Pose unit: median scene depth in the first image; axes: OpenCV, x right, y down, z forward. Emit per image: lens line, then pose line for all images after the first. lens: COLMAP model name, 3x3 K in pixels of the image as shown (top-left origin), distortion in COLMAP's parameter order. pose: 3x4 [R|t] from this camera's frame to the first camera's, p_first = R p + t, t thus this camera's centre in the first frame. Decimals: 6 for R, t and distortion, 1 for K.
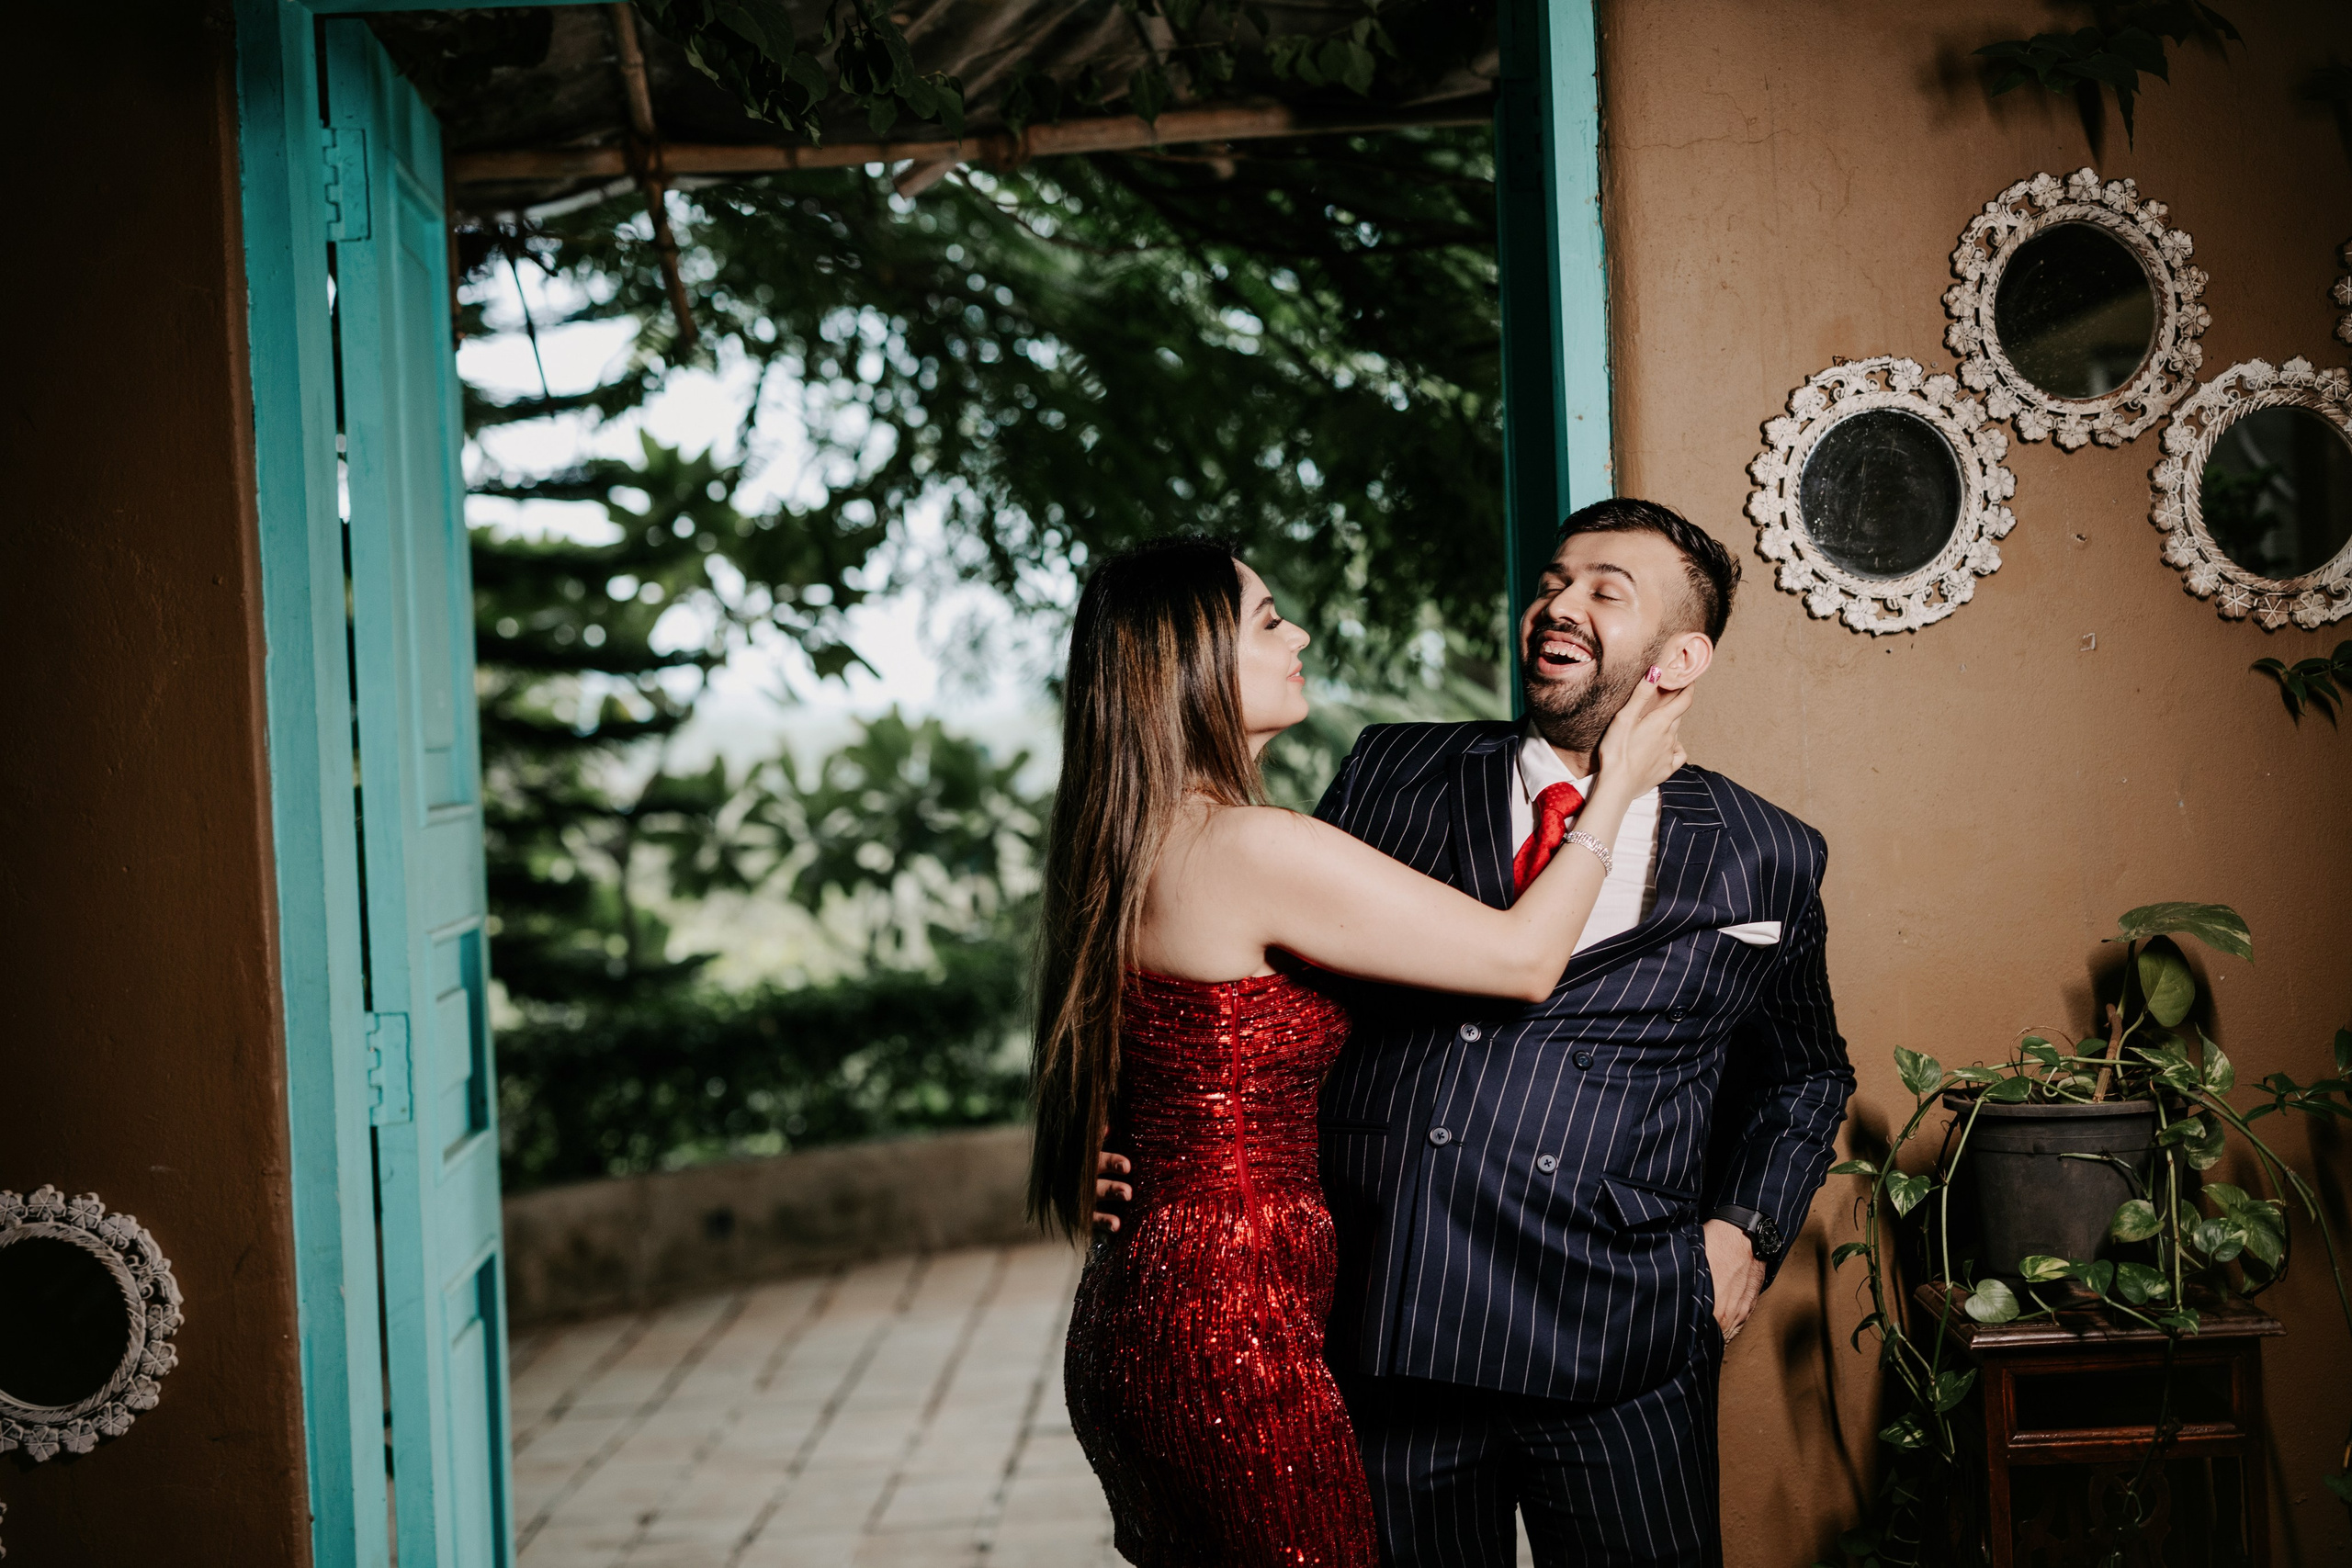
lens RADIAL K [[3437.6, 0, 1170.4], [0, 3437.6, 792.3], [0, 0, 1]] dist [0.026582, 0.000000]
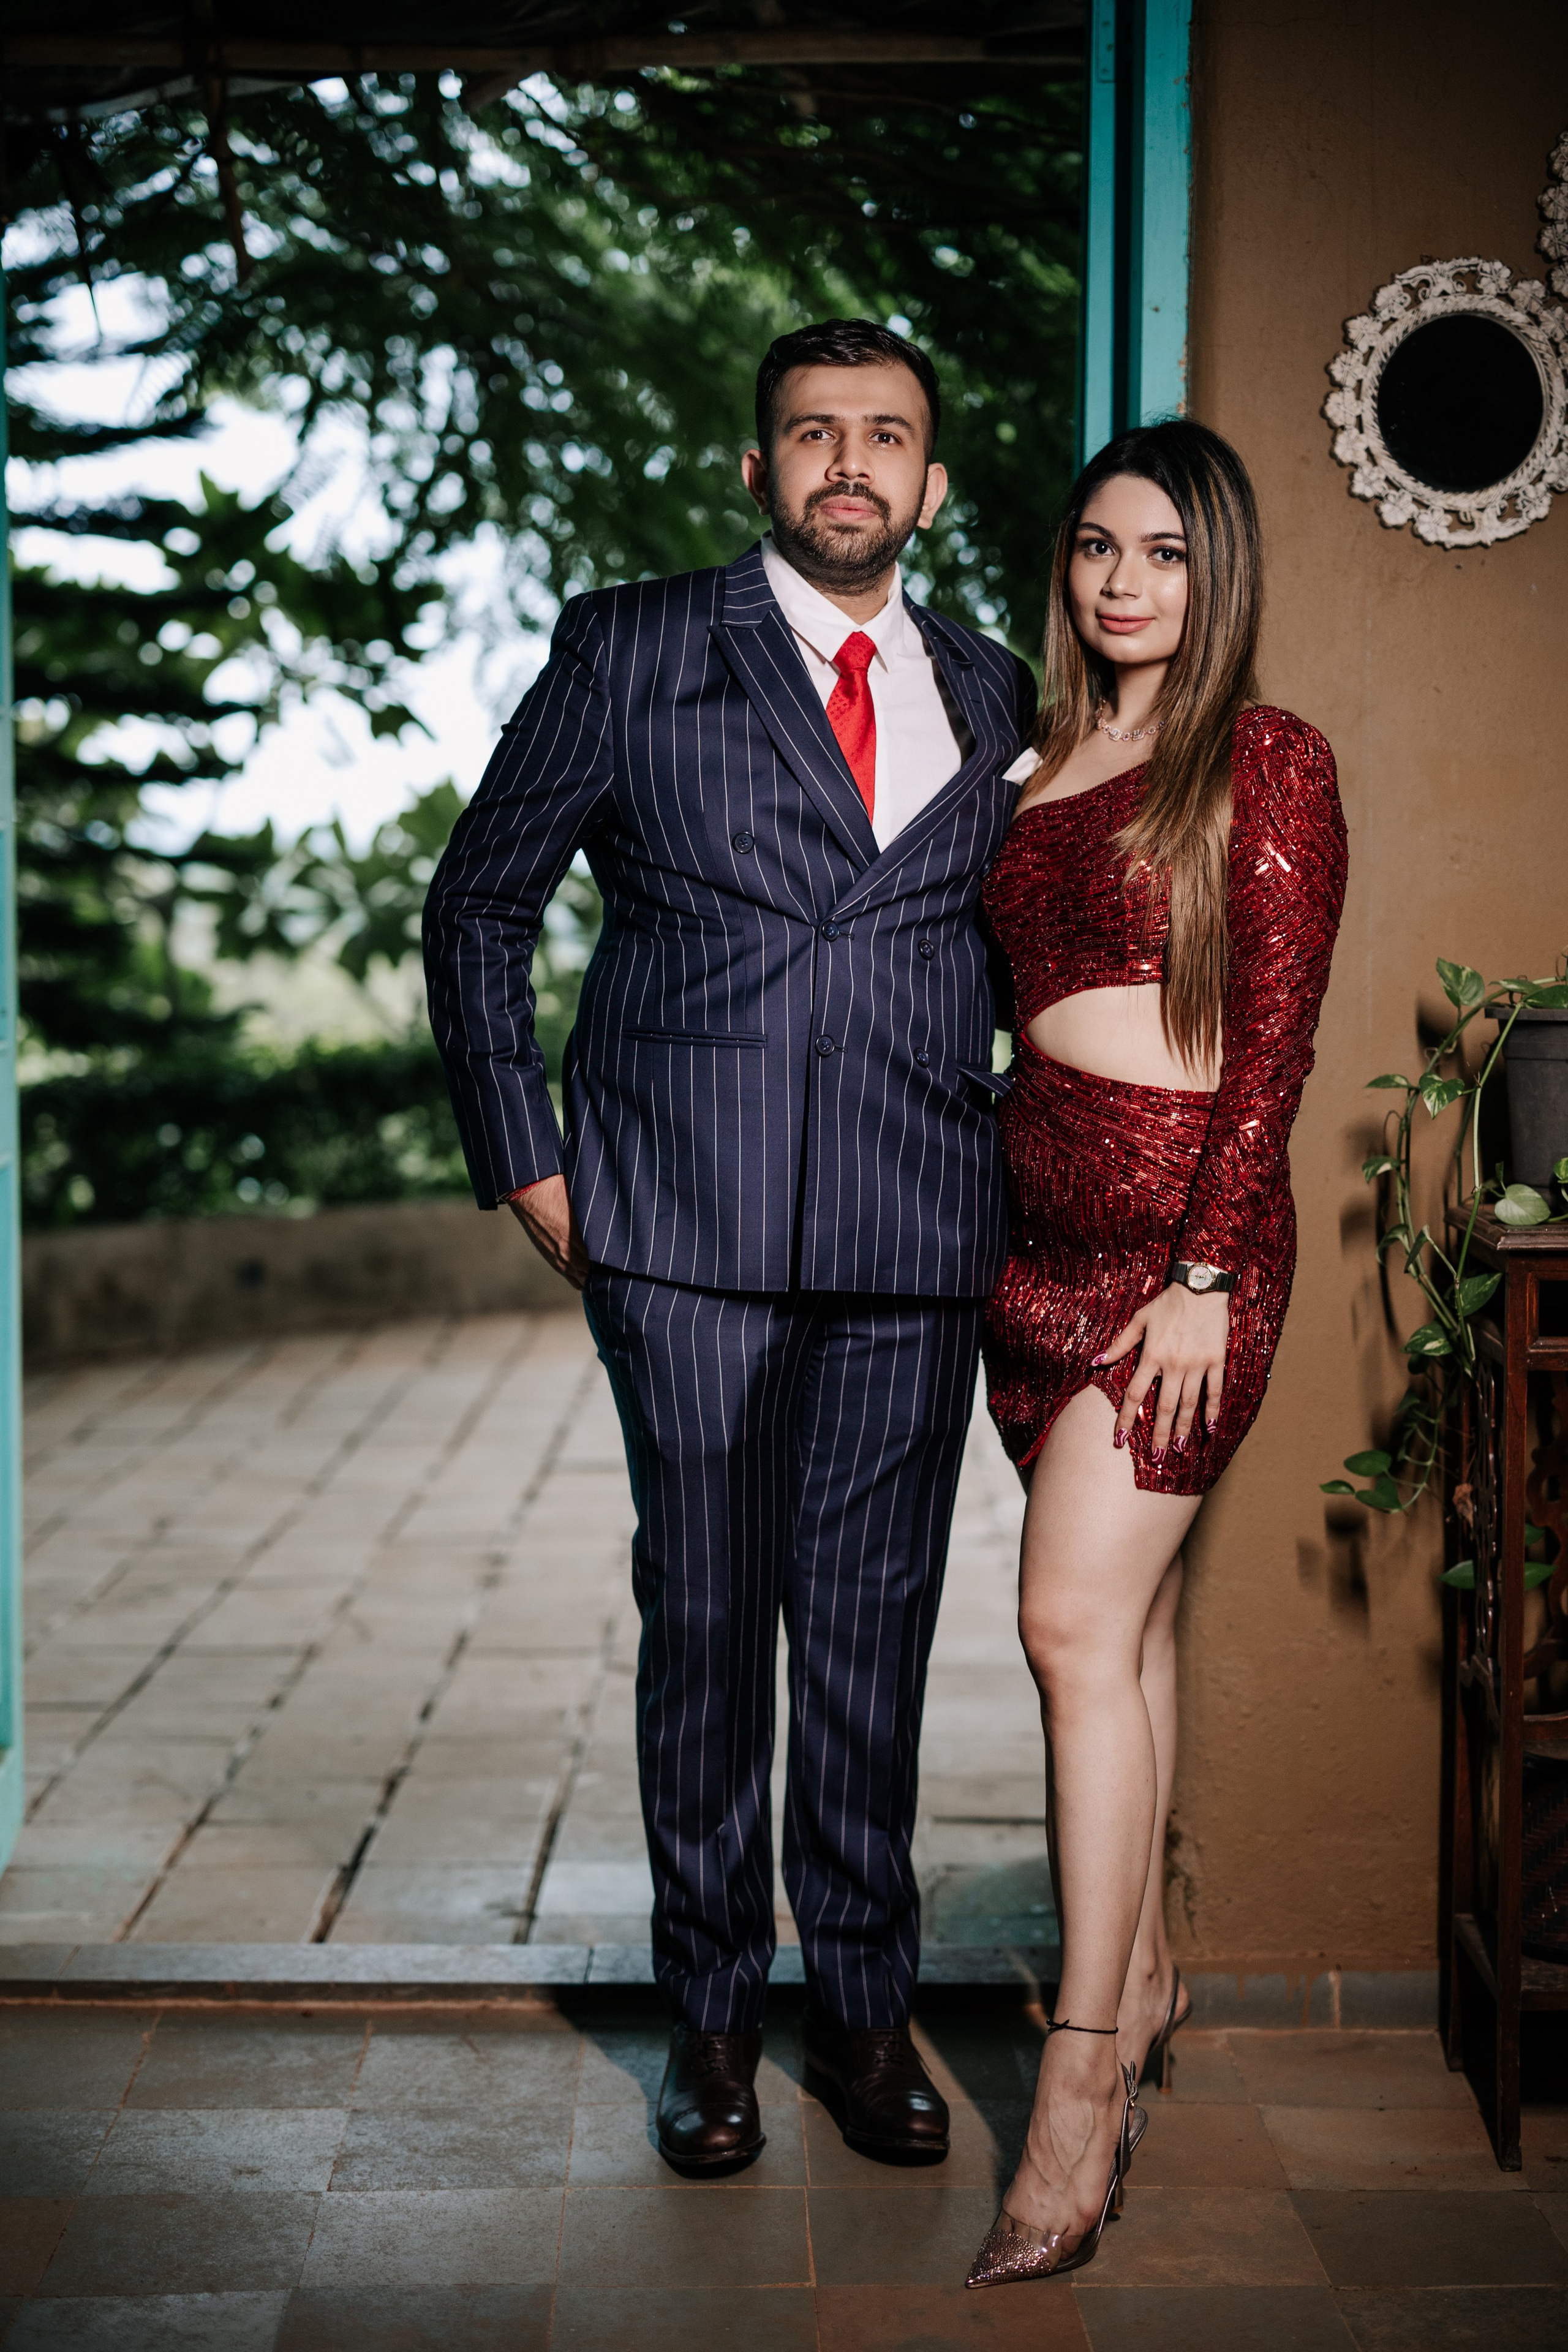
lens RADIAL K [[3438.0, 0, 779.1], [0, 3438.0, 1184.3], [0, 0, 1]] dist [0.026582, 0.000000]
pose [[0.998735, 0.046959, 0.017953, 0.005770], [-0.048019, 0.996790, 0.064055, 0.063572], [-0.014888, -0.064836, 0.997785, 0.014363]]
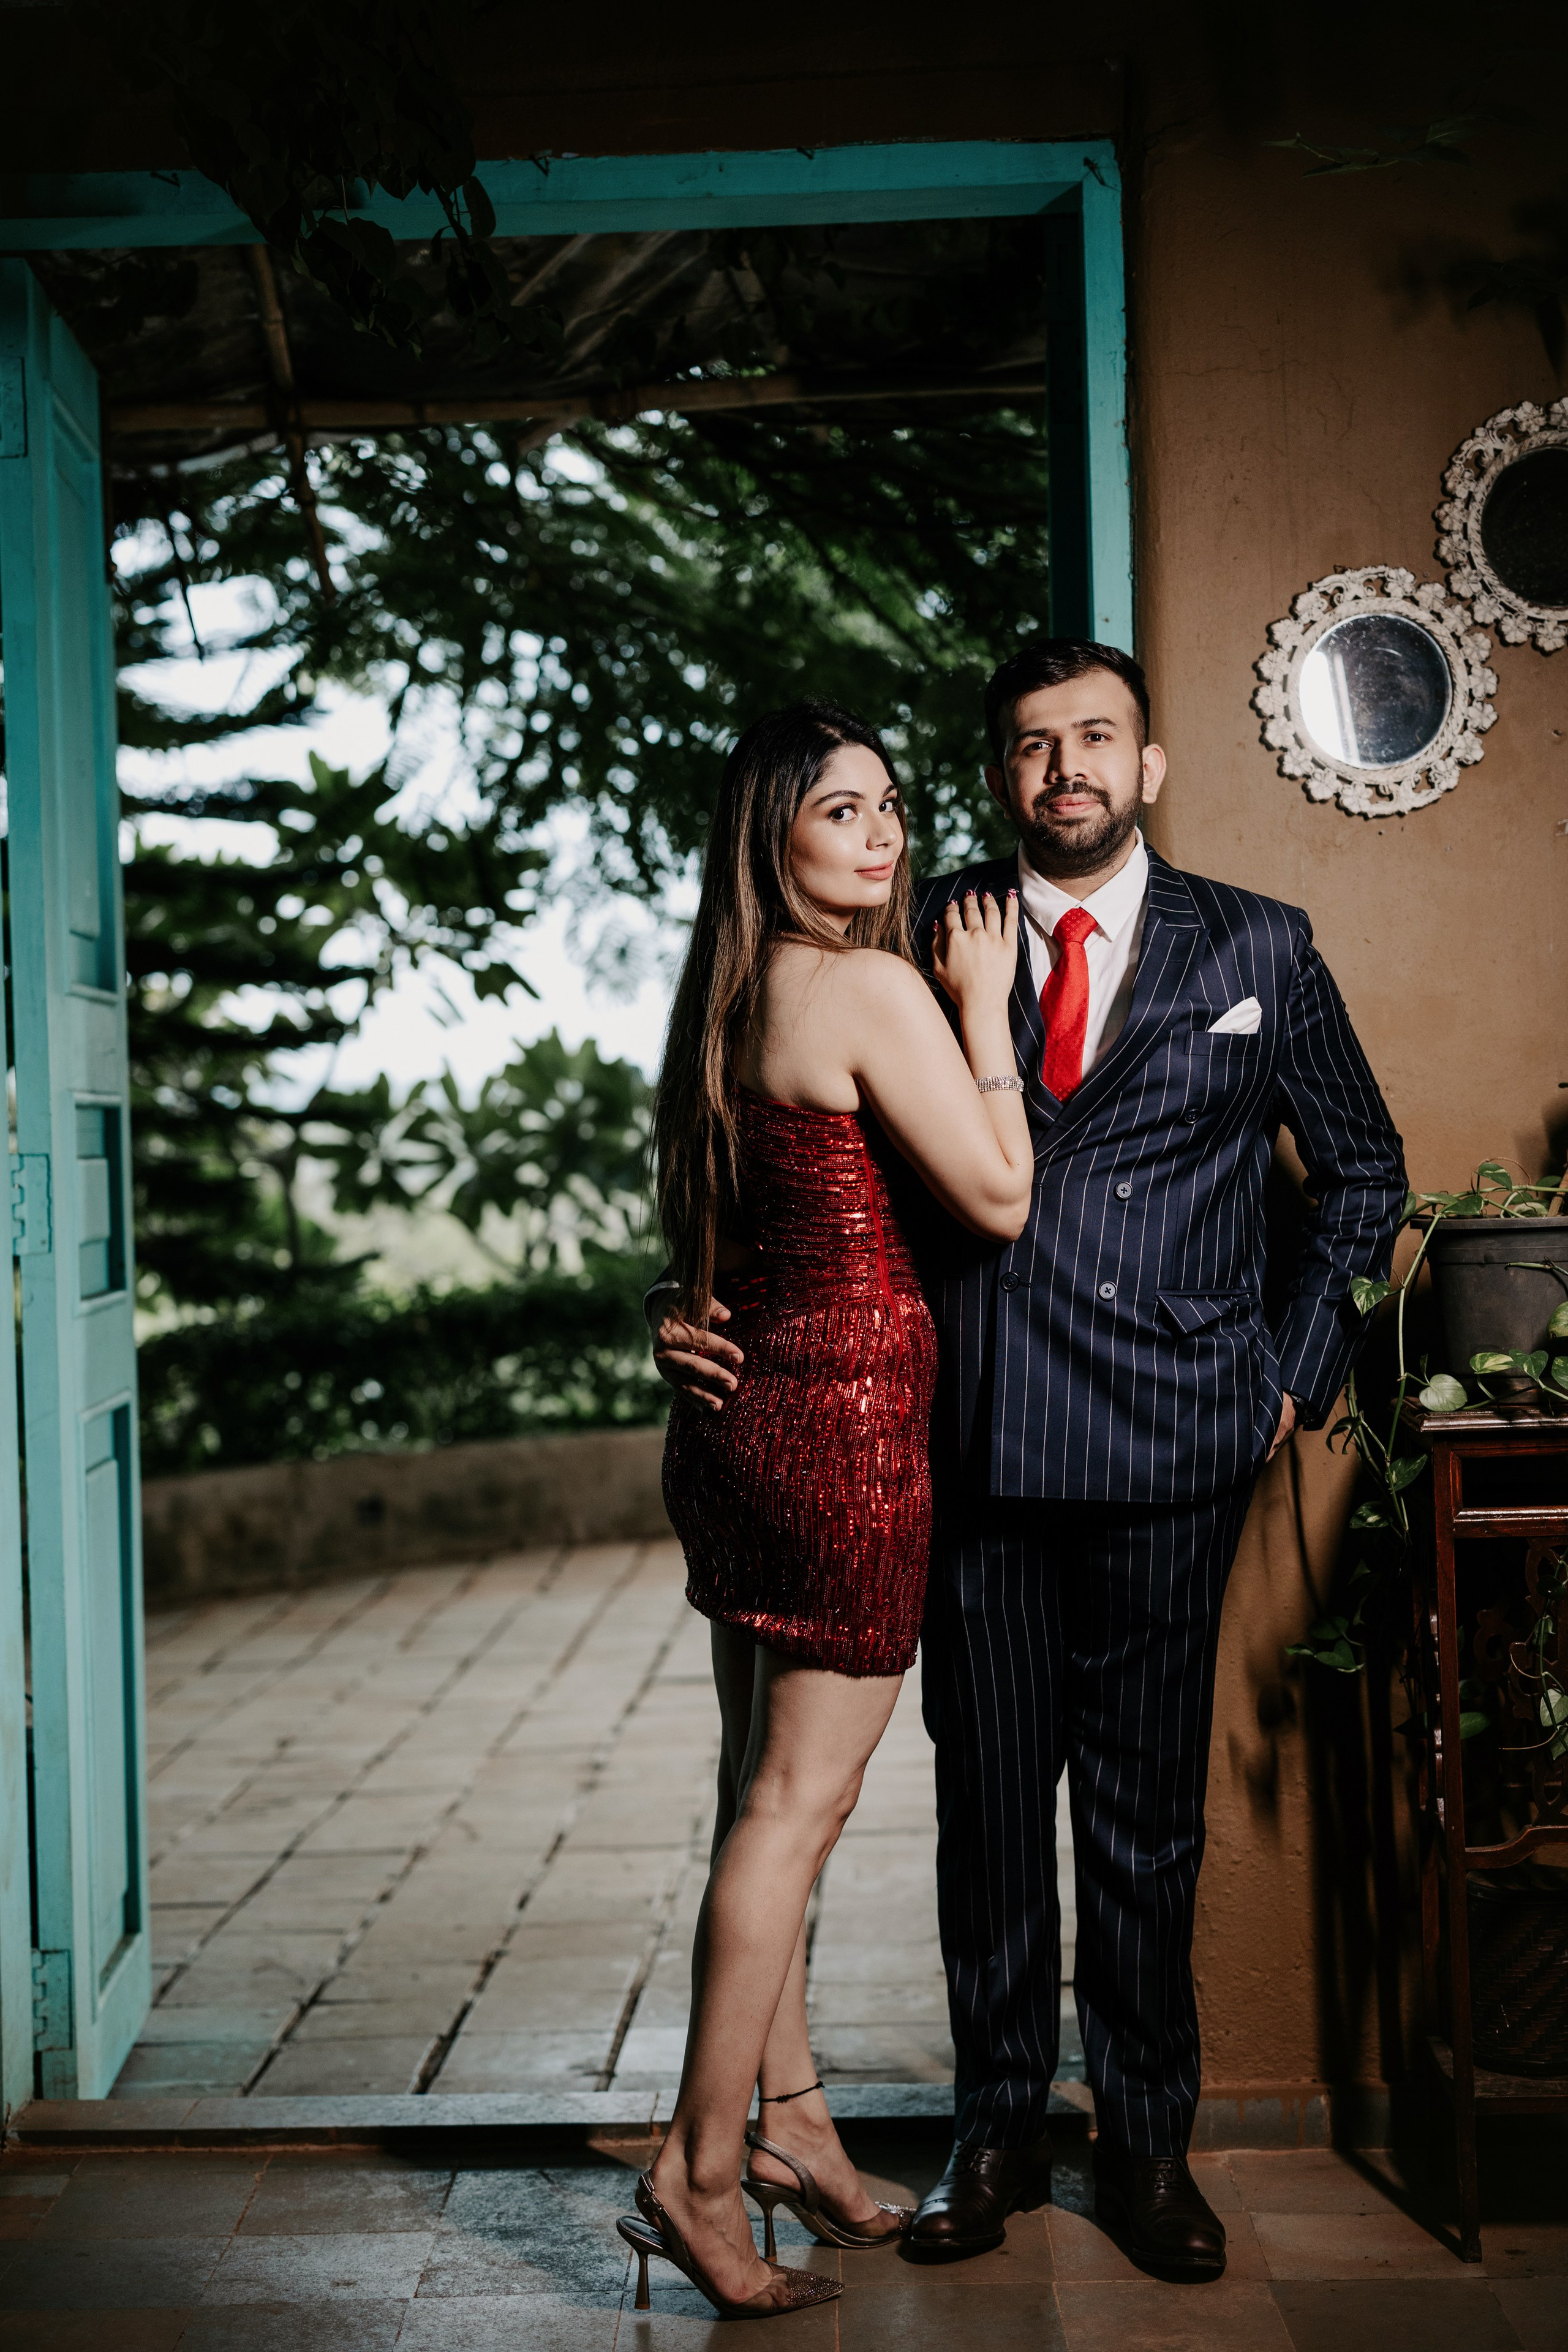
lens RADIAL K [[3438.0, 0, 774.2], [0, 3438.0, 1182.7], [0, 0, 1]] dist [0.026582, 0.000000]
pose [[0.999549, 0.016902, -0.024810, 0.034129], [-0.016997, 0.999849, -0.003594, 0.062490], [0.024745, 0.004014, 0.999686, -0.088208]]
